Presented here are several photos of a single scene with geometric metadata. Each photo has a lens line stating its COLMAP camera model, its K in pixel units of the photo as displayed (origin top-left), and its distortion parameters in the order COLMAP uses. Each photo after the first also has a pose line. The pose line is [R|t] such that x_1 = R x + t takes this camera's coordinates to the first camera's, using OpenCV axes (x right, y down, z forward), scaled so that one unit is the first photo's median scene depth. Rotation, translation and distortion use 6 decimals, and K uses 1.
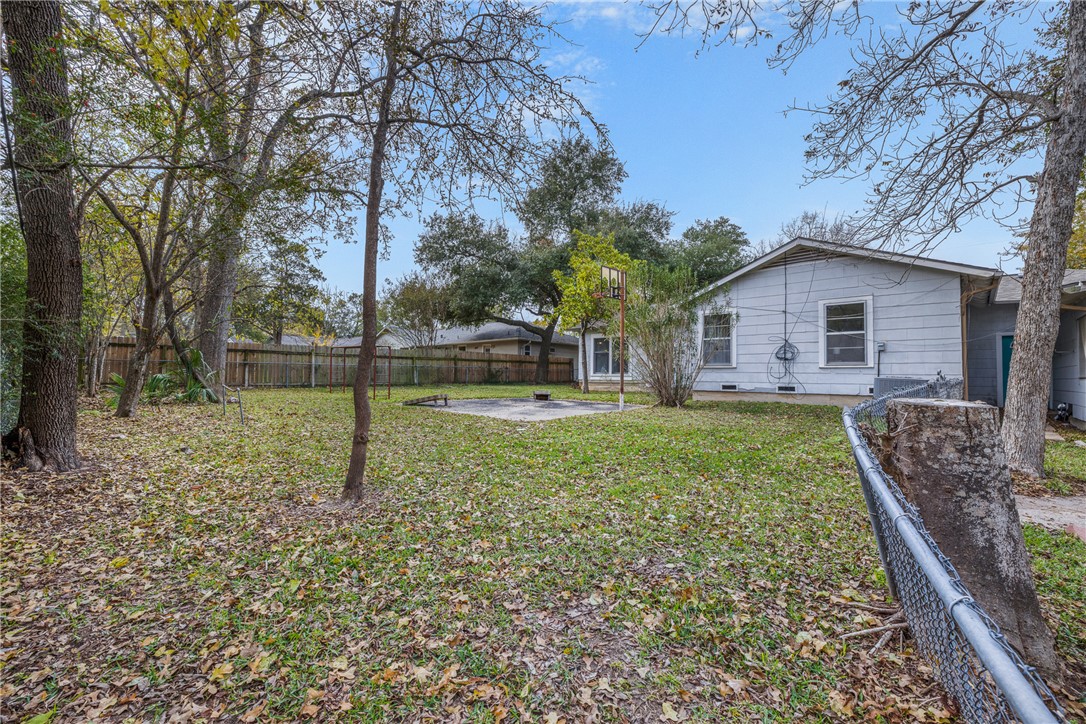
lens RADIAL K [[478.8, 0, 543.9], [0, 478.8, 362.2], [0, 0, 1]] dist [0.001050, 0.000140]
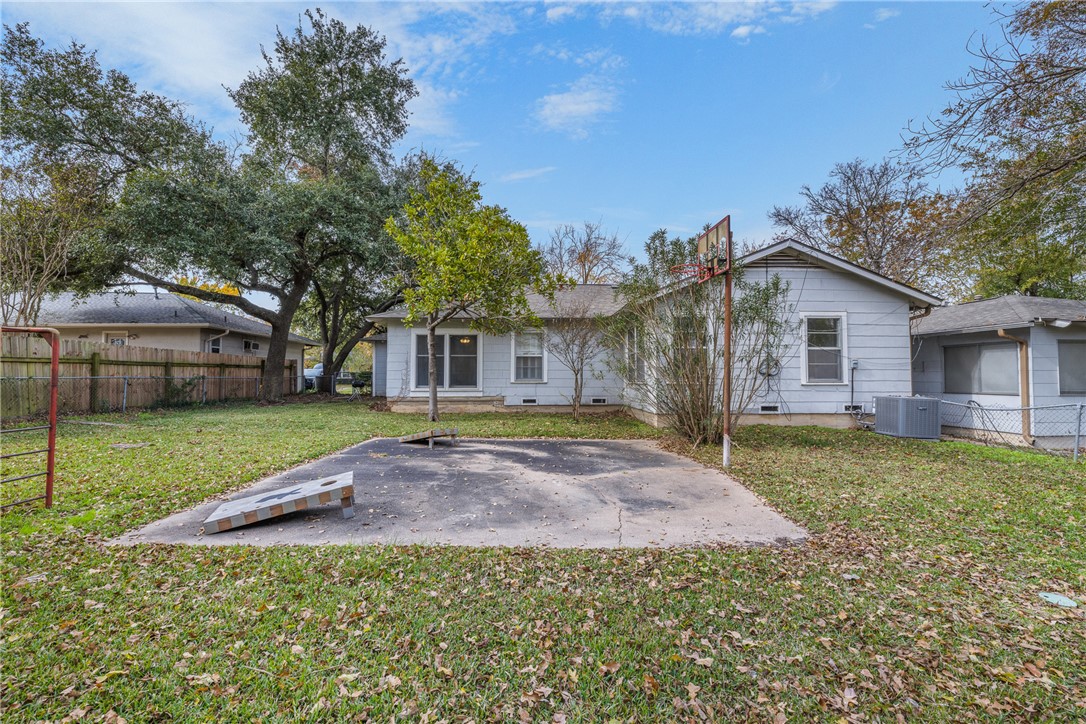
lens RADIAL K [[478.8, 0, 542.6], [0, 478.8, 362.3], [0, 0, 1]] dist [0.001050, 0.000140]
pose [[0.696213, 0.013985, 0.717699, -0.407703], [-0.015740, 0.999867, -0.004215, -0.018945], [-0.717663, -0.008362, 0.696341, 0.683434]]
